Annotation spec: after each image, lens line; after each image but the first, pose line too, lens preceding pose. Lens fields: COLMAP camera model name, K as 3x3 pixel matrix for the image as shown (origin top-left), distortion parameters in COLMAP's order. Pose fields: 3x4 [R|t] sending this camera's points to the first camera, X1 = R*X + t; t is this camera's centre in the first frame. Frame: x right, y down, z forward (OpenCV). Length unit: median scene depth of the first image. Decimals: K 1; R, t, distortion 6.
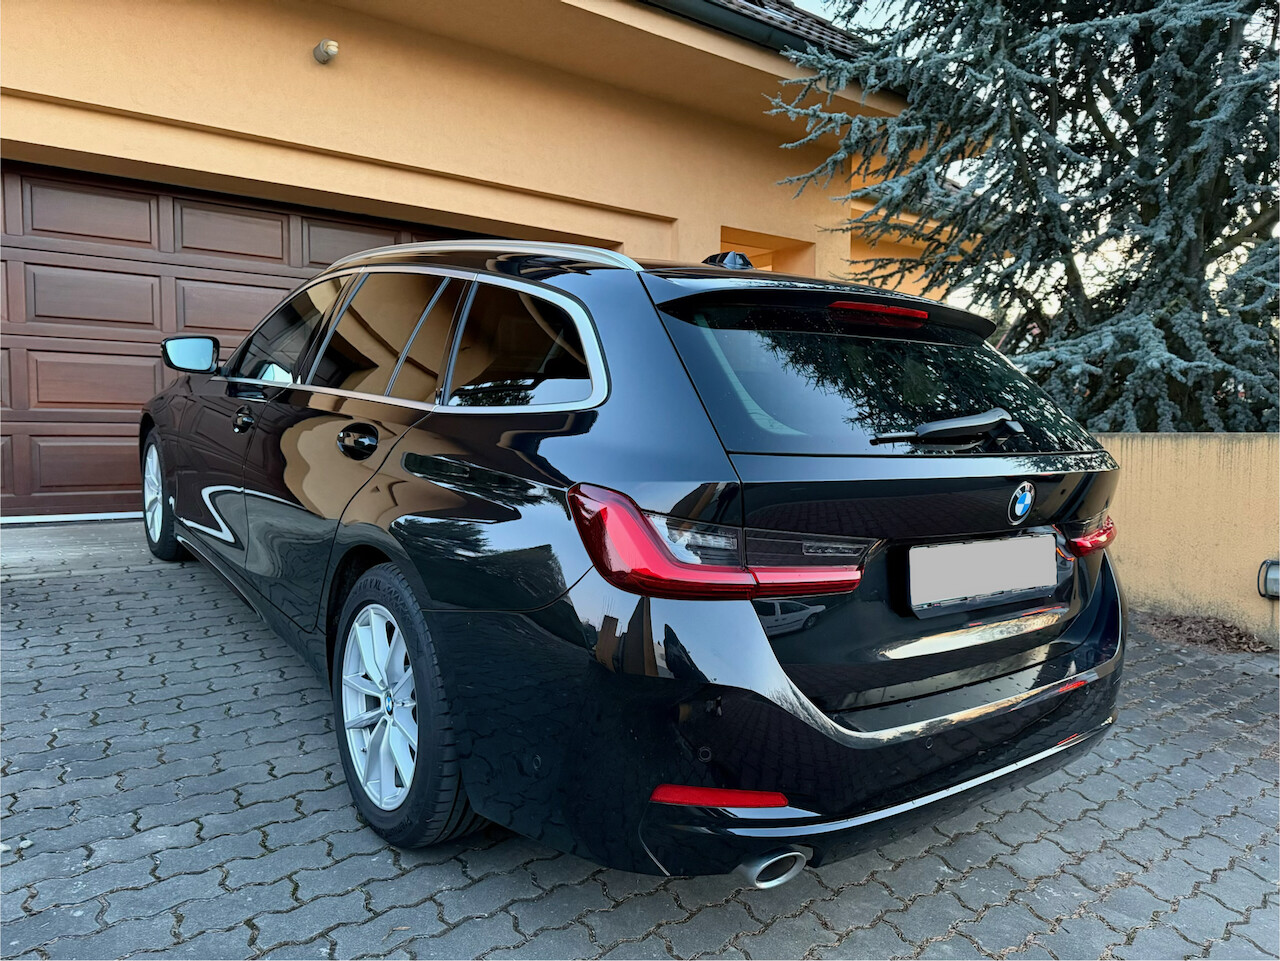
lens RADIAL K [[917.6, 0, 644.1], [0, 917.6, 496.3], [0, 0, 1]] dist [0.006191, -0.010222]
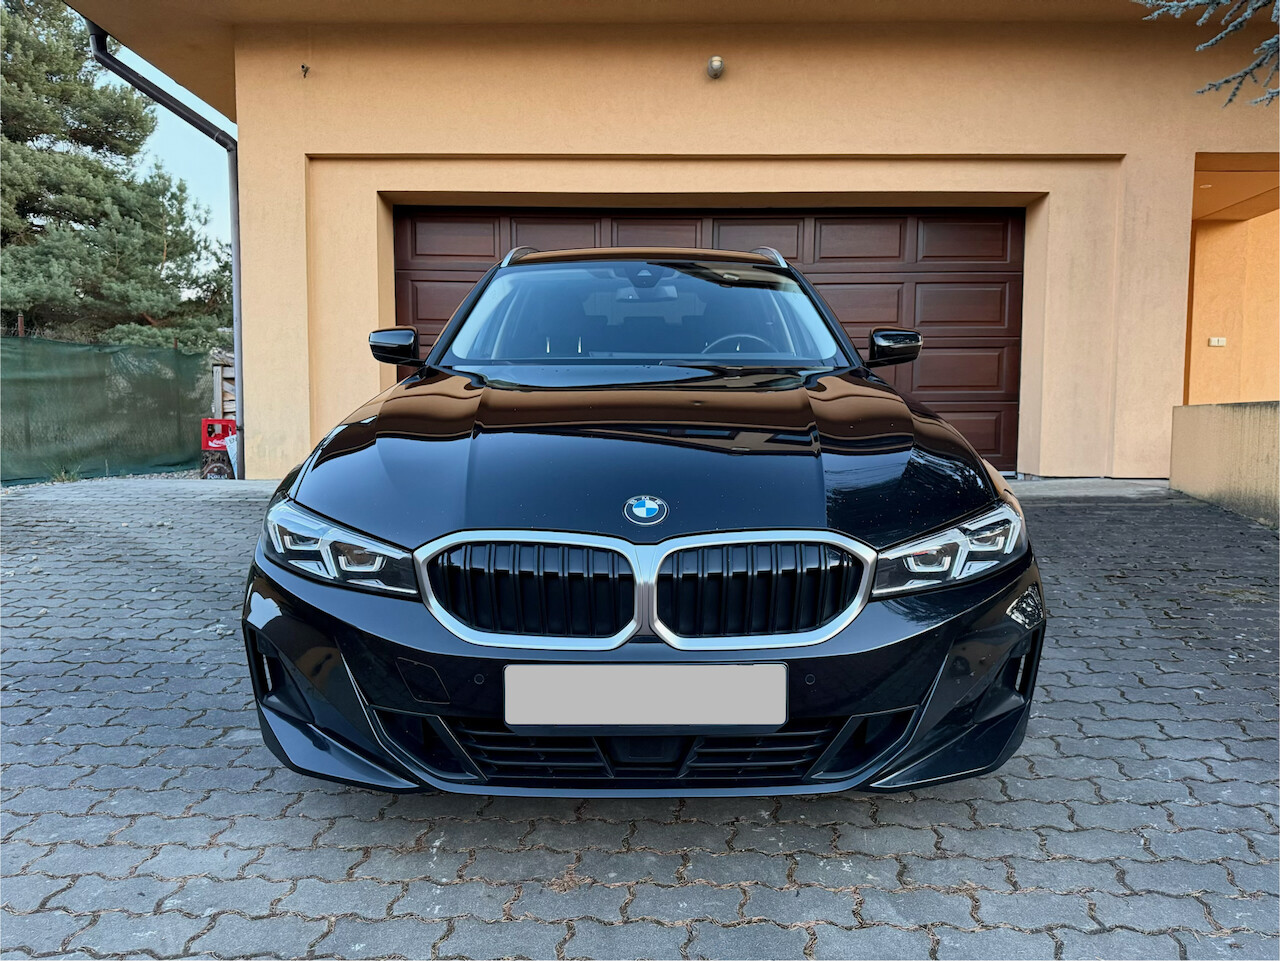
lens RADIAL K [[913.6, 0, 643.7], [0, 913.6, 490.8], [0, 0, 1]] dist [0.002861, -0.007962]
pose [[0.775782, 0.043235, -0.629518, 0.298713], [-0.043331, 0.998945, 0.015208, 0.024109], [0.629512, 0.015480, 0.776837, 0.068652]]
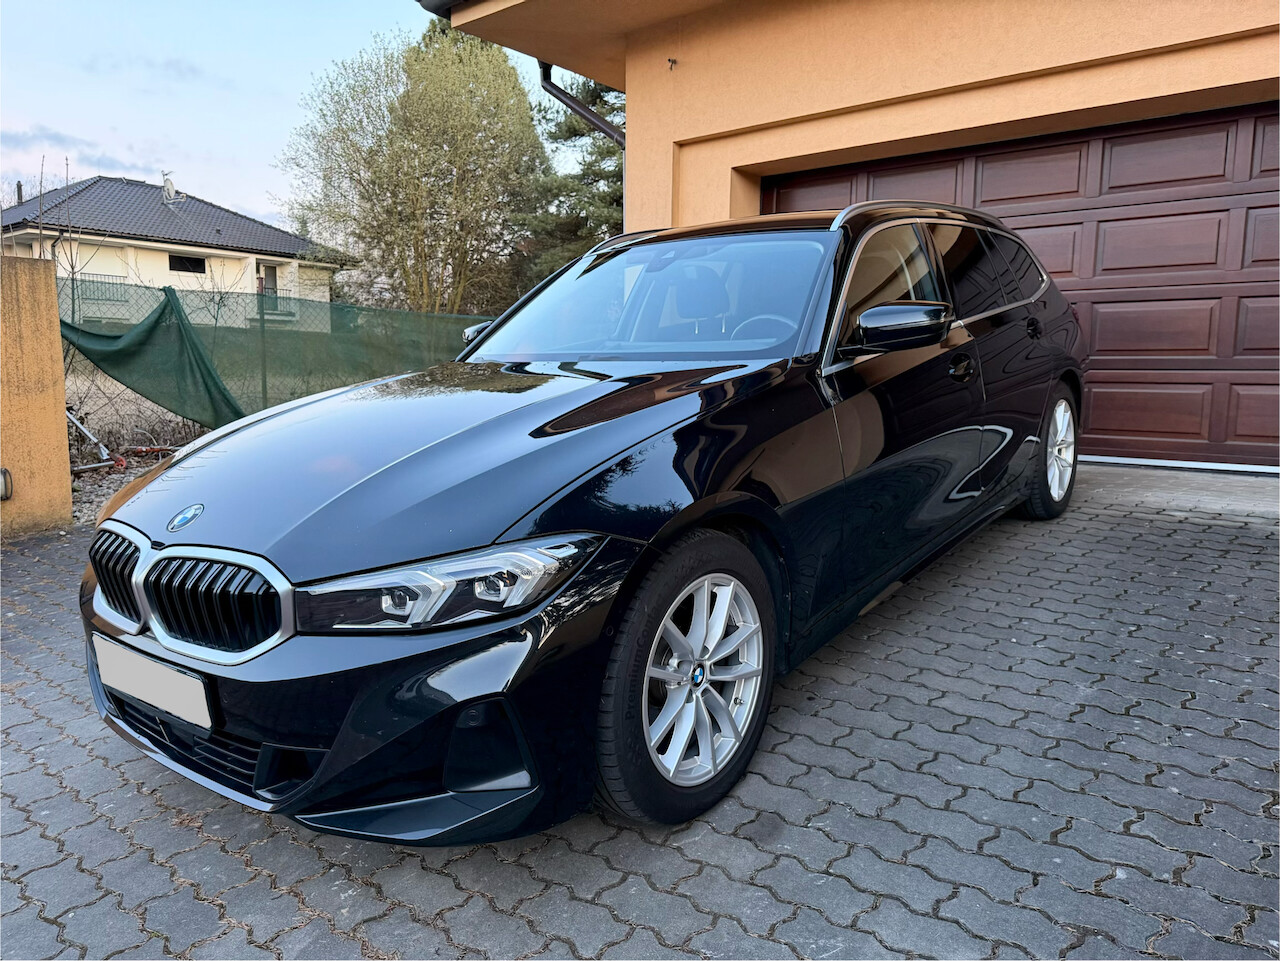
lens RADIAL K [[913.6, 0, 643.7], [0, 913.6, 490.8], [0, 0, 1]] dist [0.002861, -0.007962]
pose [[0.208013, 0.120786, -0.970640, 0.468181], [-0.072318, 0.991529, 0.107887, -0.022462], [0.975449, 0.047753, 0.214986, 0.385432]]
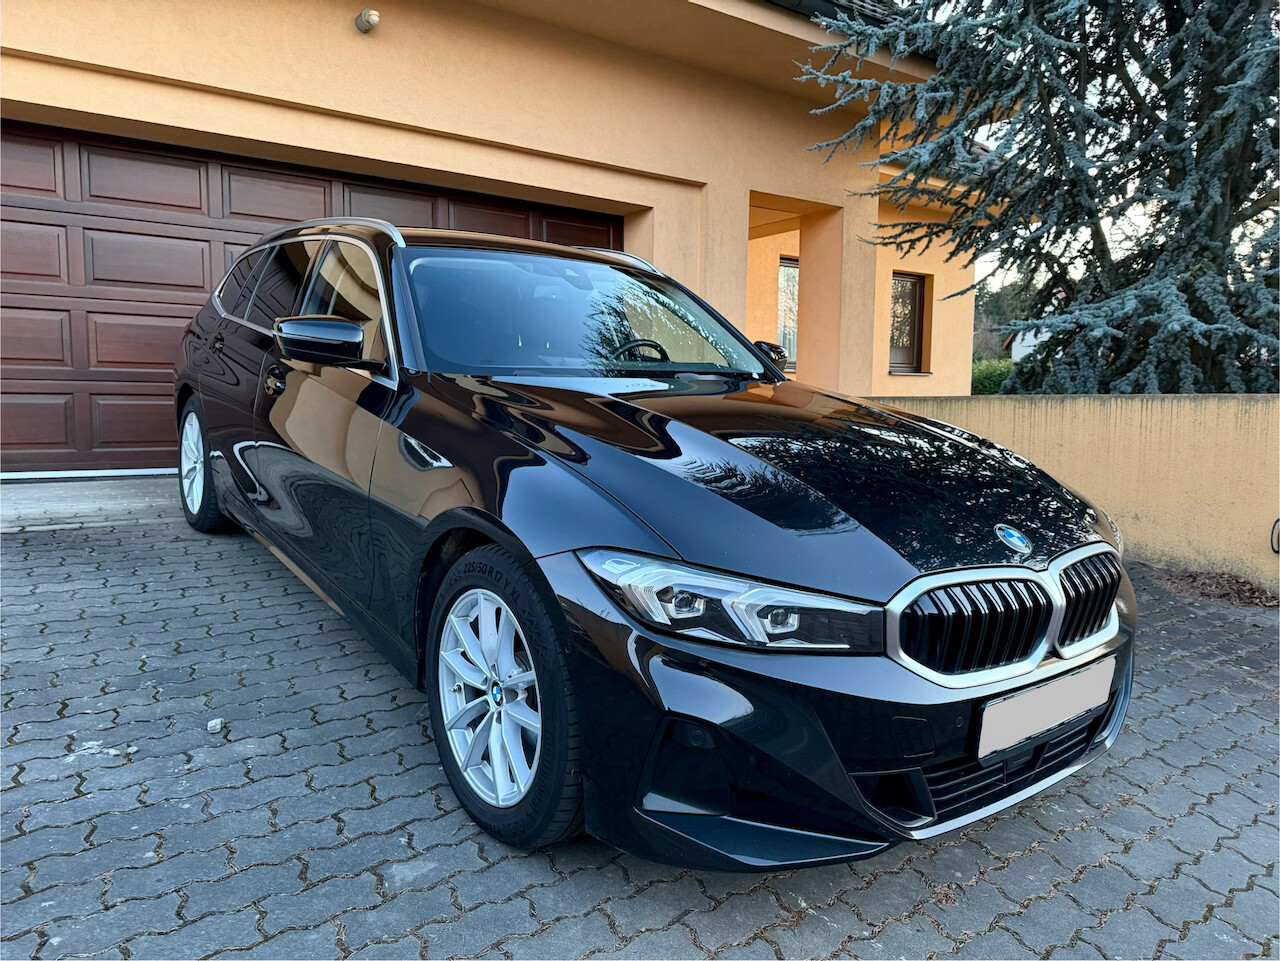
lens RADIAL K [[918.9, 0, 647.8], [0, 918.9, 486.3], [0, 0, 1]] dist [0.000291, -0.002223]
pose [[0.999750, 0.005375, -0.021702, -0.007093], [-0.004816, 0.999657, 0.025725, 0.008174], [0.021832, -0.025614, 0.999433, -0.032501]]
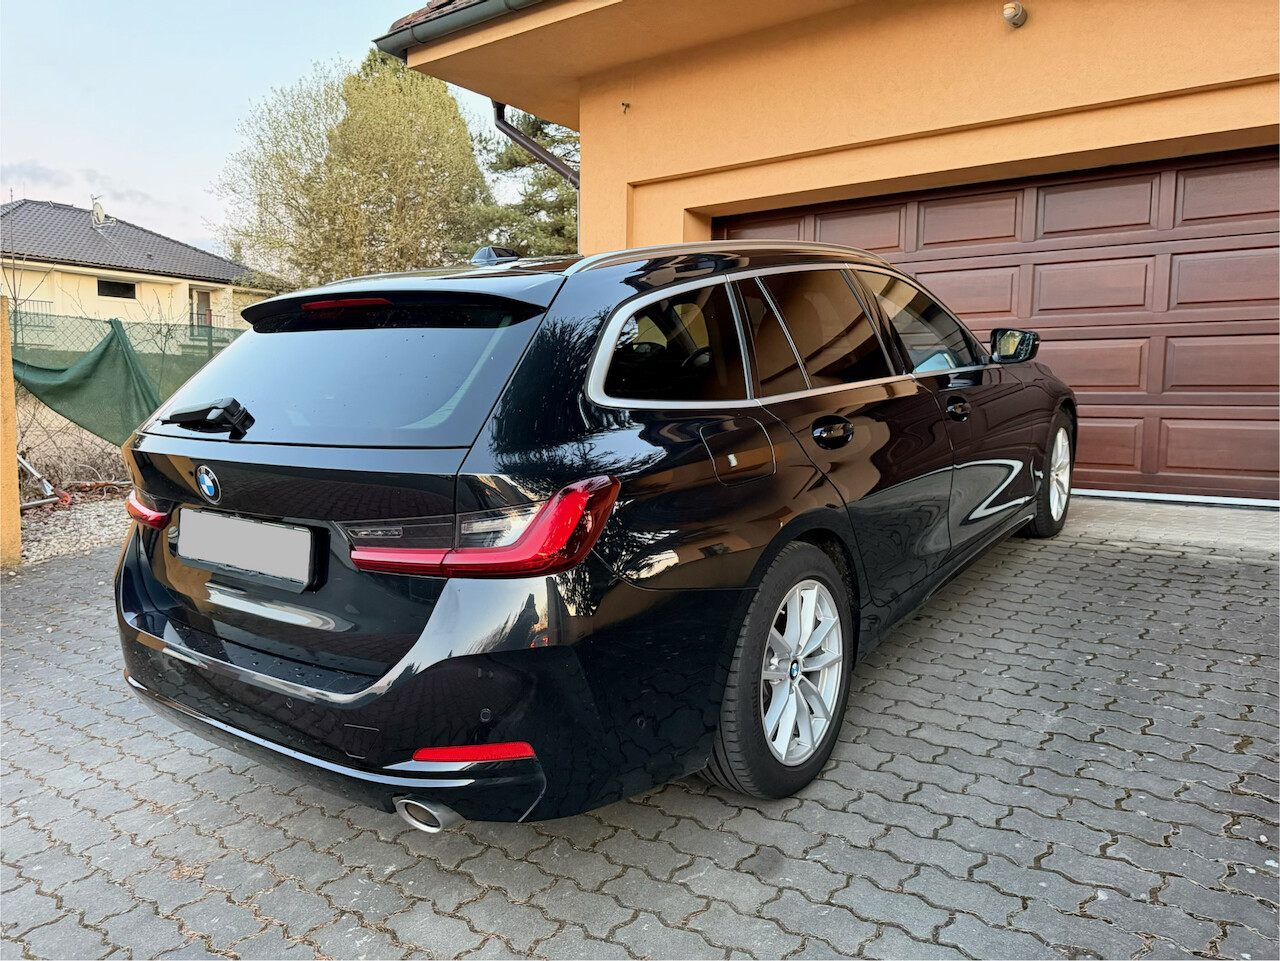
lens RADIAL K [[912.5, 0, 637.1], [0, 912.5, 485.1], [0, 0, 1]] dist [0.002527, -0.006494]
pose [[0.267003, 0.086815, -0.959777, 0.476230], [-0.069849, 0.995058, 0.070575, -0.031158], [0.961161, 0.048196, 0.271747, 0.358220]]
